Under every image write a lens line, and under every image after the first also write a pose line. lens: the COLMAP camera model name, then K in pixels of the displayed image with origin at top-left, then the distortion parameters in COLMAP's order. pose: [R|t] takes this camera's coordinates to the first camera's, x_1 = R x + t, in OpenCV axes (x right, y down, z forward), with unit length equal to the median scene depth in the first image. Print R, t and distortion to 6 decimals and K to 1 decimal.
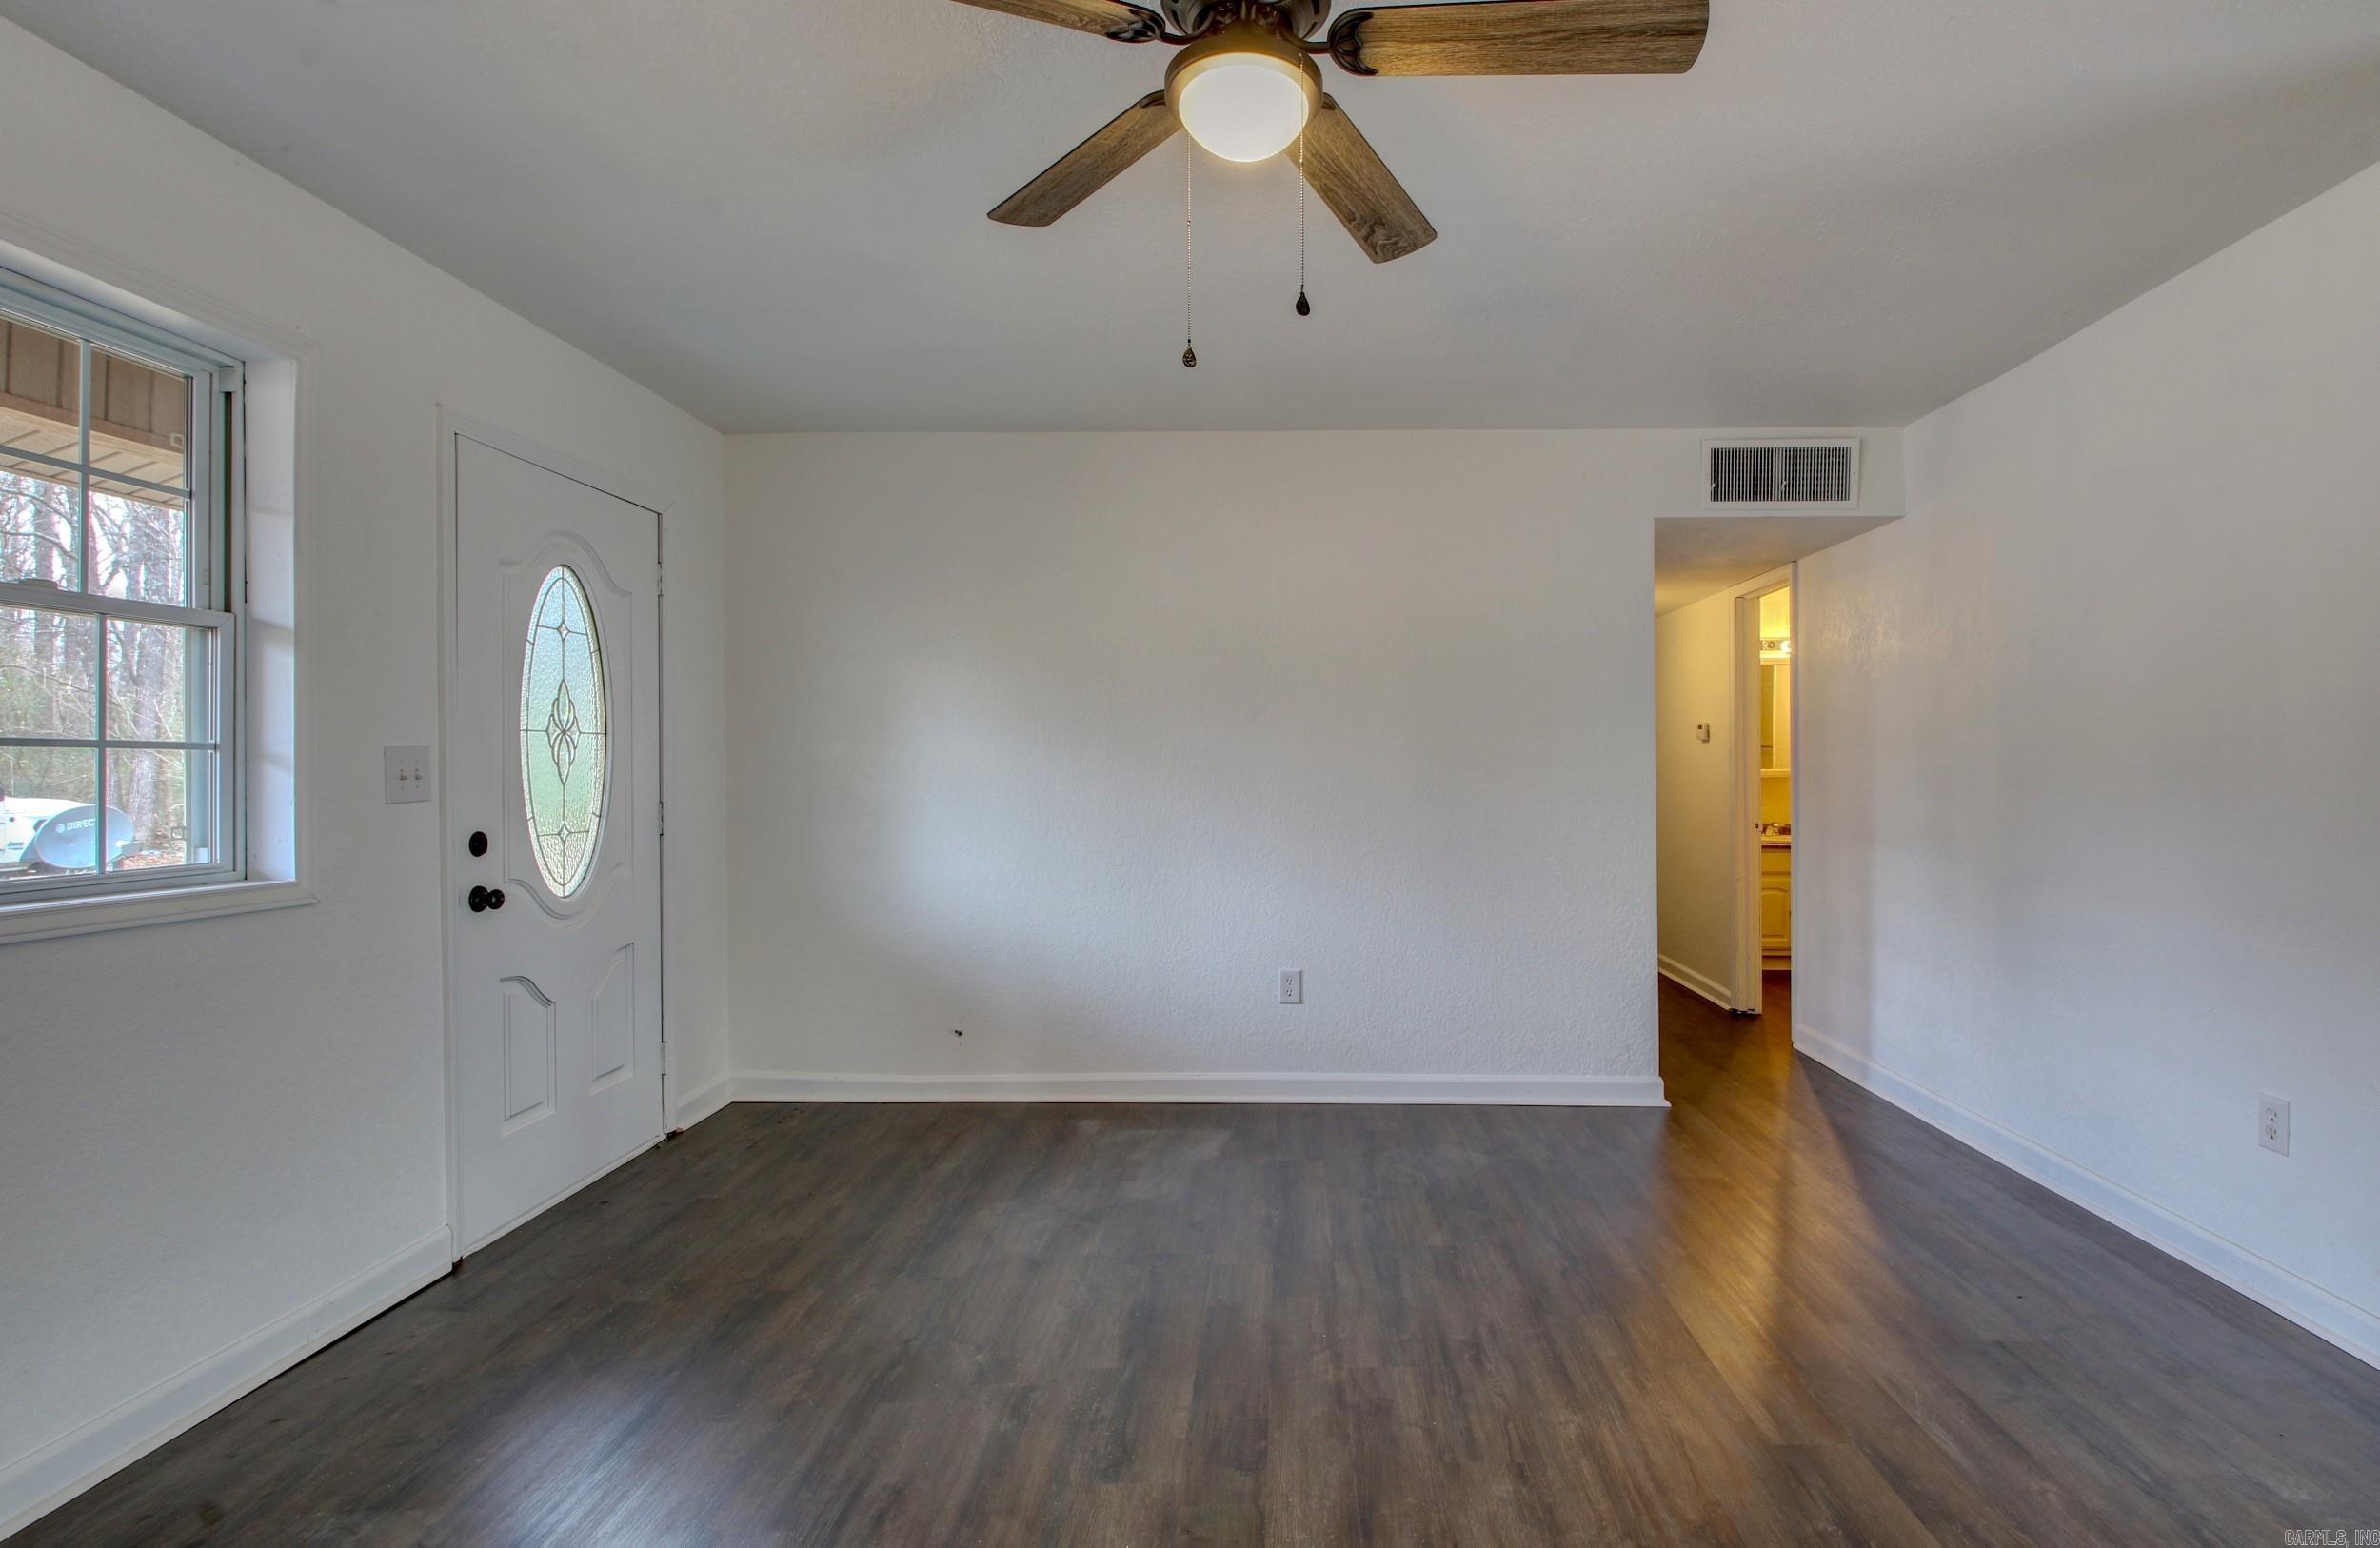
lens RADIAL K [[1156.5, 0, 1264.6], [0, 1156.5, 778.3], [0, 0, 1]] dist [-0.009661, -0.002638]
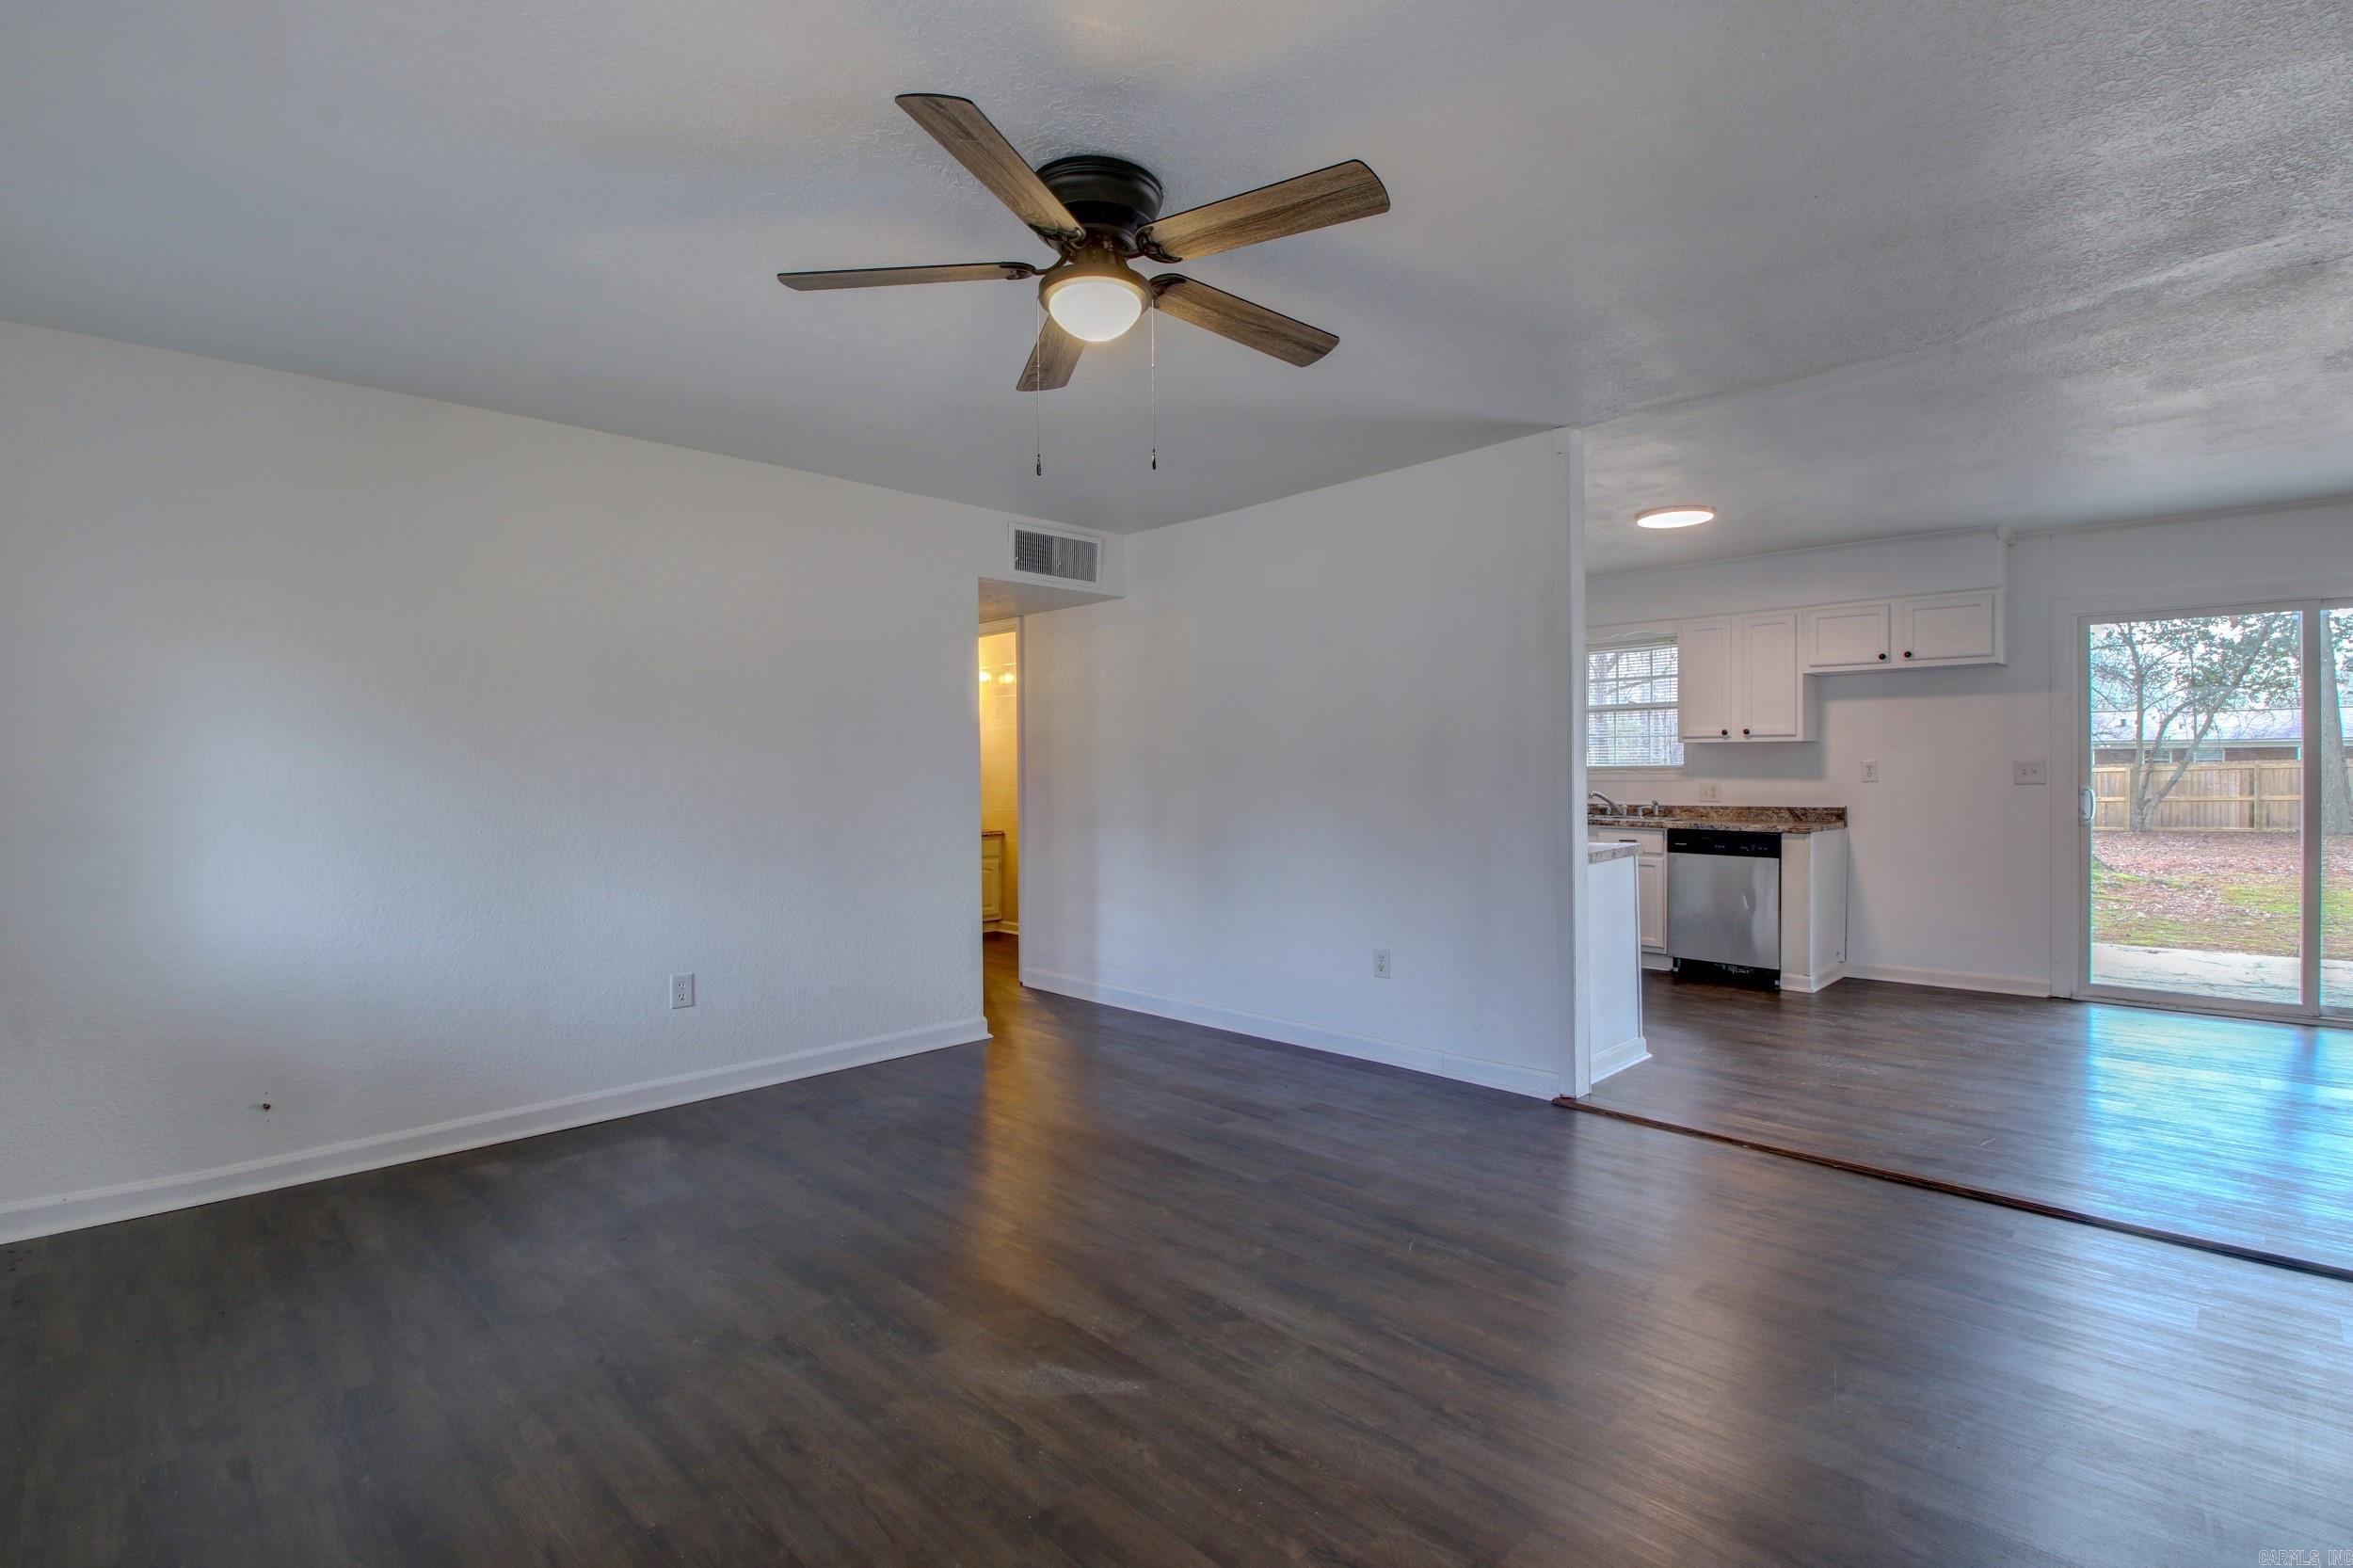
lens RADIAL K [[1144.0, 0, 1154.9], [0, 1144.0, 792.9], [0, 0, 1]] dist [-0.004123, -0.002490]
pose [[0.691690, -0.019948, 0.721919, -0.449731], [0.017228, 0.999790, 0.011119, 0.000984], [-0.721989, 0.004746, 0.691888, -0.010568]]
